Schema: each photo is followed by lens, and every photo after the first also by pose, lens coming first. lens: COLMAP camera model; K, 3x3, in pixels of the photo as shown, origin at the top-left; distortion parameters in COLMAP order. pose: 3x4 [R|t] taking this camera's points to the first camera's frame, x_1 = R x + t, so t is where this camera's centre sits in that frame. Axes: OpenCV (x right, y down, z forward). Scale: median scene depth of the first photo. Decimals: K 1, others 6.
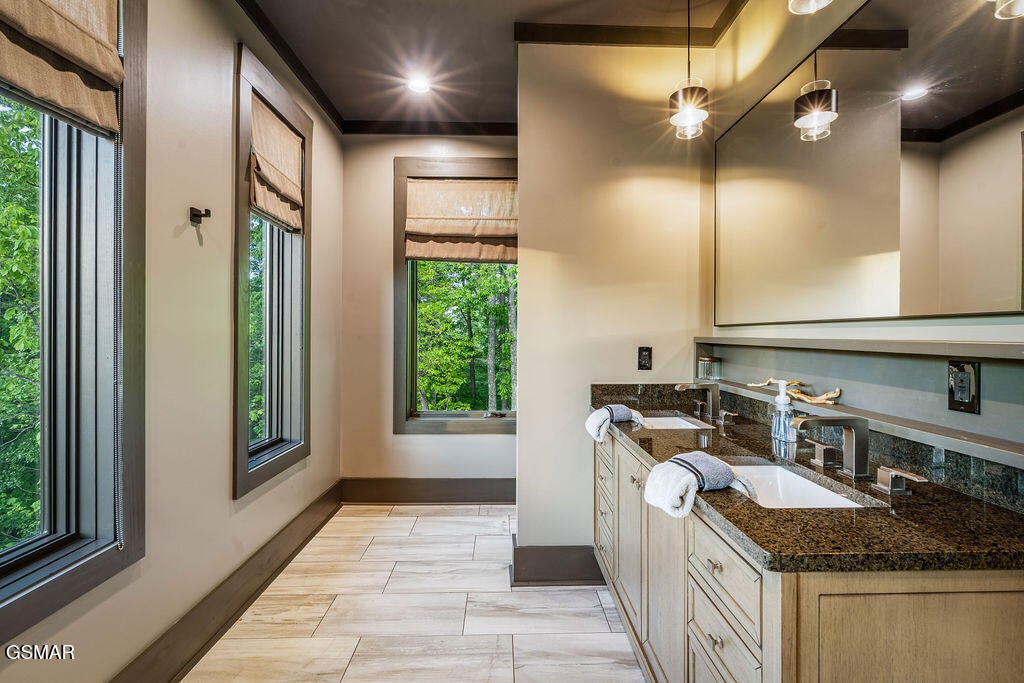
lens RADIAL K [[453.3, 0, 513.0], [0, 453.3, 331.2], [0, 0, 1]] dist [0.002408, -0.000402]
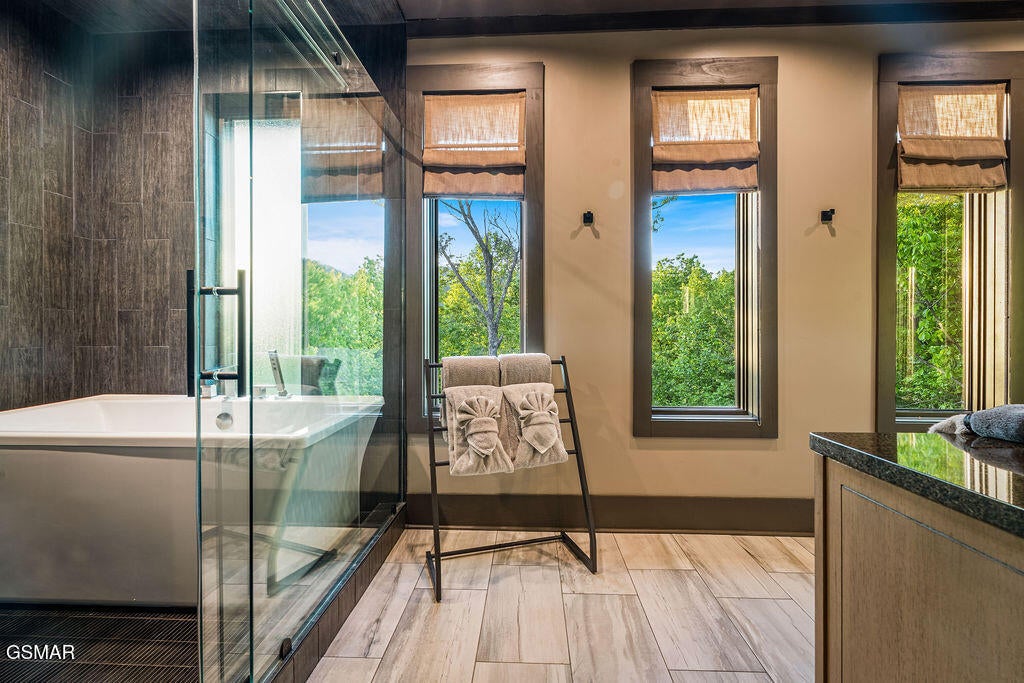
lens RADIAL K [[453.3, 0, 512.1], [0, 453.3, 334.8], [0, 0, 1]] dist [0.002408, -0.000402]
pose [[-0.065292, 0.001742, -0.997865, 0.705320], [0.006878, 0.999976, 0.001296, 0.093240], [0.997842, -0.006779, -0.065302, 0.129030]]
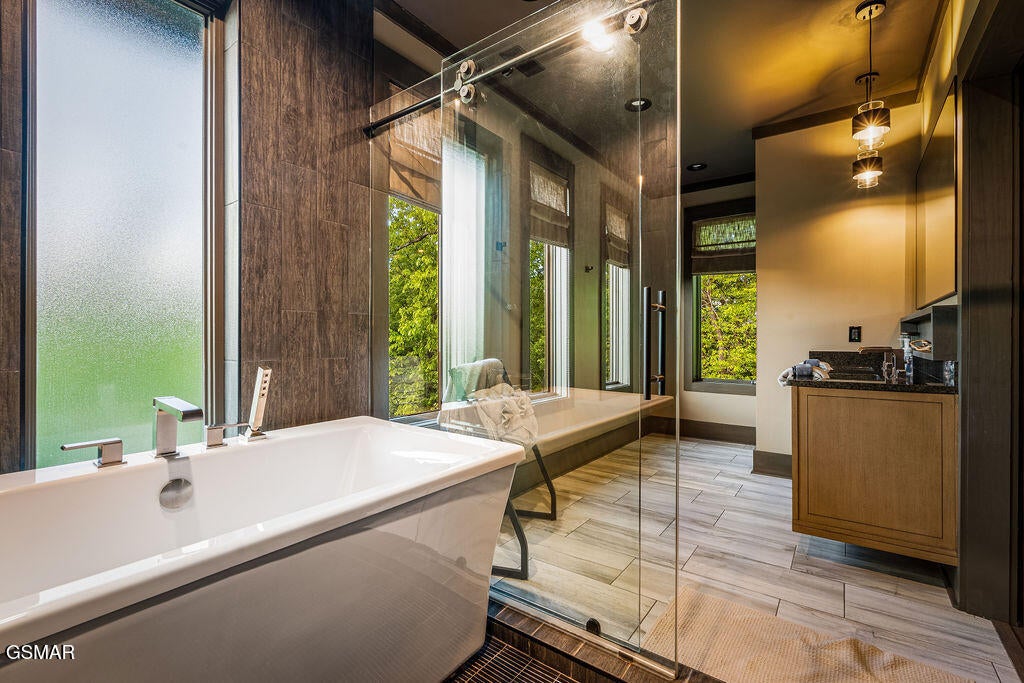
lens RADIAL K [[453.3, 0, 514.1], [0, 453.3, 337.4], [0, 0, 1]] dist [0.002408, -0.000402]
pose [[0.792184, -0.003085, -0.610275, 0.387396], [0.004710, 0.999988, 0.001059, 0.079078], [0.610264, -0.003713, 0.792189, -0.998713]]
